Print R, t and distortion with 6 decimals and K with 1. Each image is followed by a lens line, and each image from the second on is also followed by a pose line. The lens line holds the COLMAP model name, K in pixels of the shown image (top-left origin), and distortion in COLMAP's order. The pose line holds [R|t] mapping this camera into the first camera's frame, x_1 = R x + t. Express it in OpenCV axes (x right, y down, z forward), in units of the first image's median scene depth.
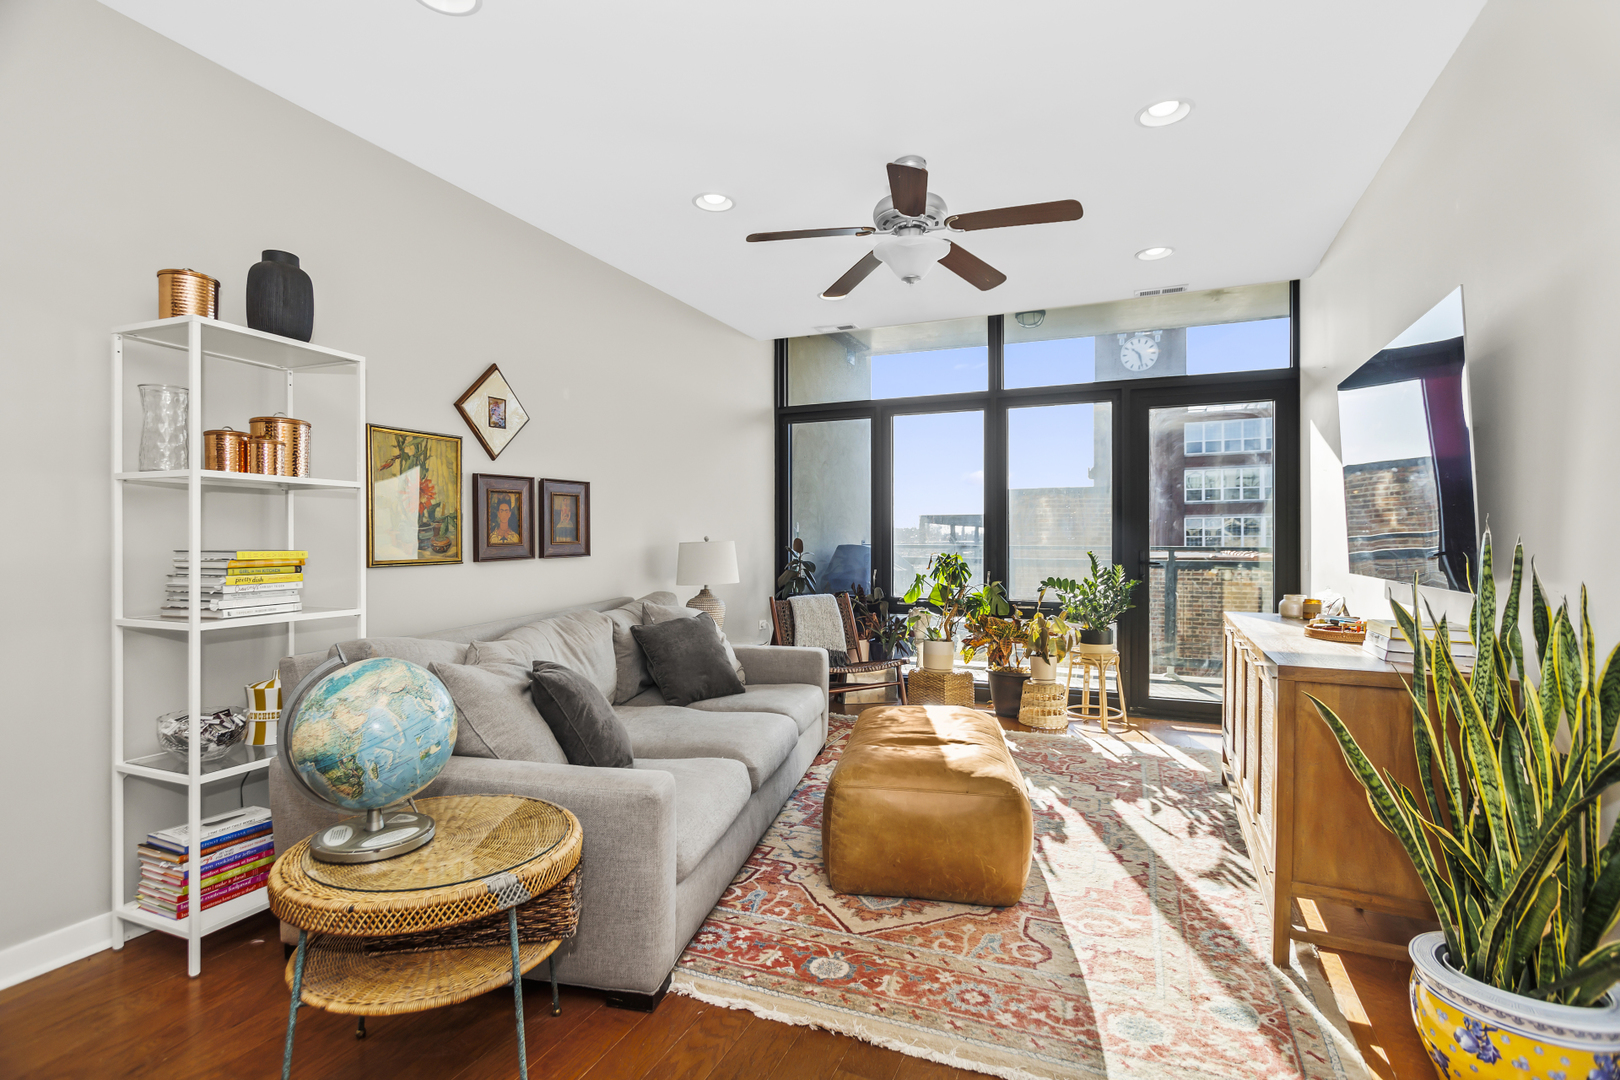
lens RADIAL K [[753.9, 0, 803.7], [0, 753.9, 536.3], [0, 0, 1]] dist [-0.009619, 0.006189]
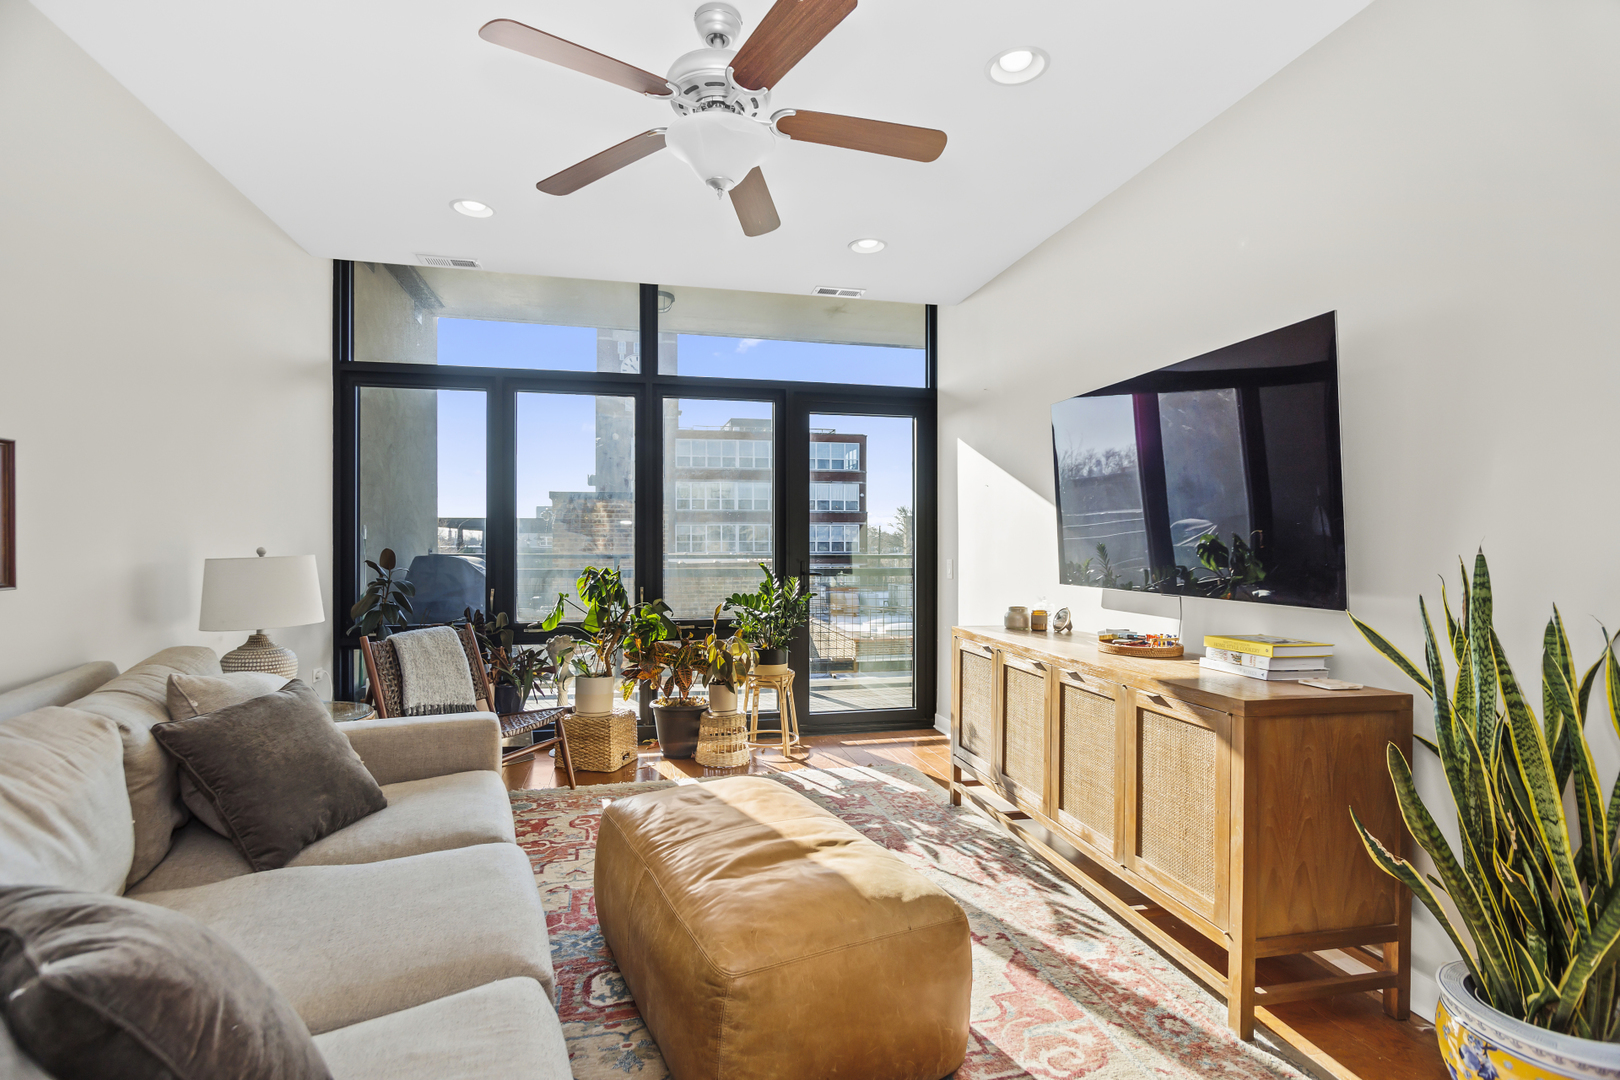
lens RADIAL K [[753.9, 0, 787.4], [0, 753.9, 543.3], [0, 0, 1]] dist [-0.009619, 0.006189]
pose [[0.810885, 0.000642, 0.585205, -0.132545], [-0.002739, 0.999993, 0.002698, -0.006004], [-0.585199, -0.003790, 0.810881, 0.246983]]
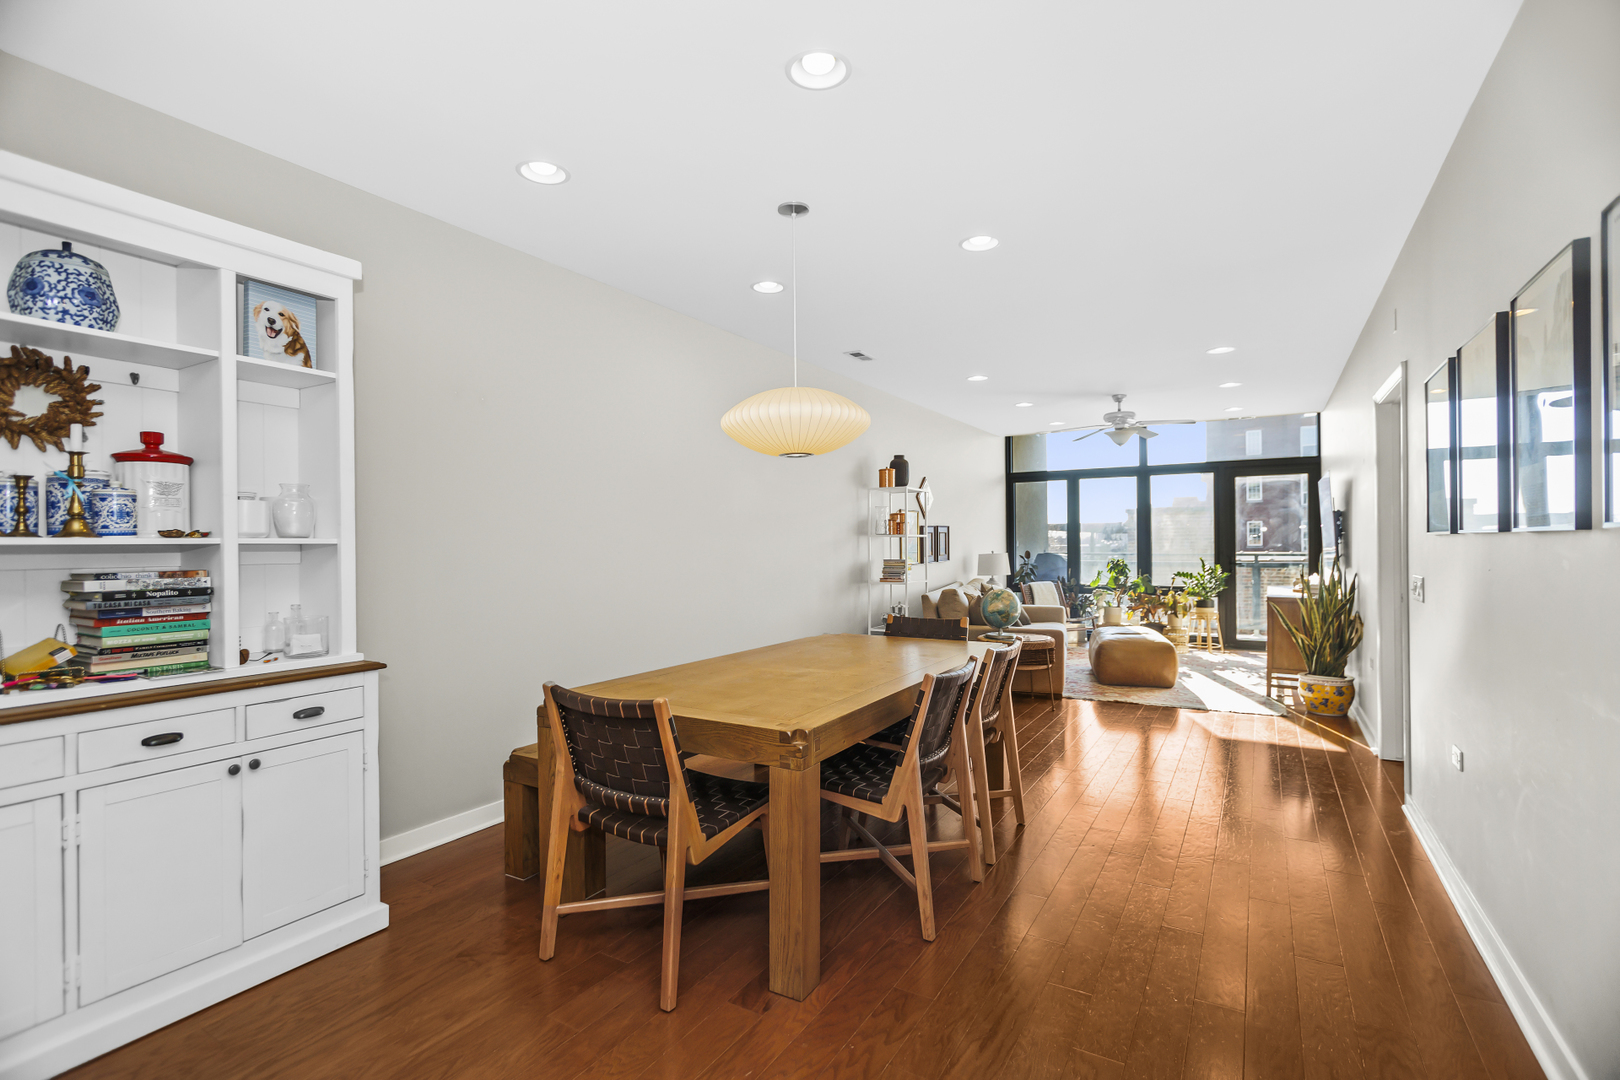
lens RADIAL K [[753.9, 0, 802.2], [0, 753.9, 545.3], [0, 0, 1]] dist [-0.009619, 0.006189]
pose [[0.991437, -0.009934, -0.130205, -0.345902], [0.010328, 0.999944, 0.002348, -0.023896], [0.130174, -0.003673, 0.991484, -0.948375]]
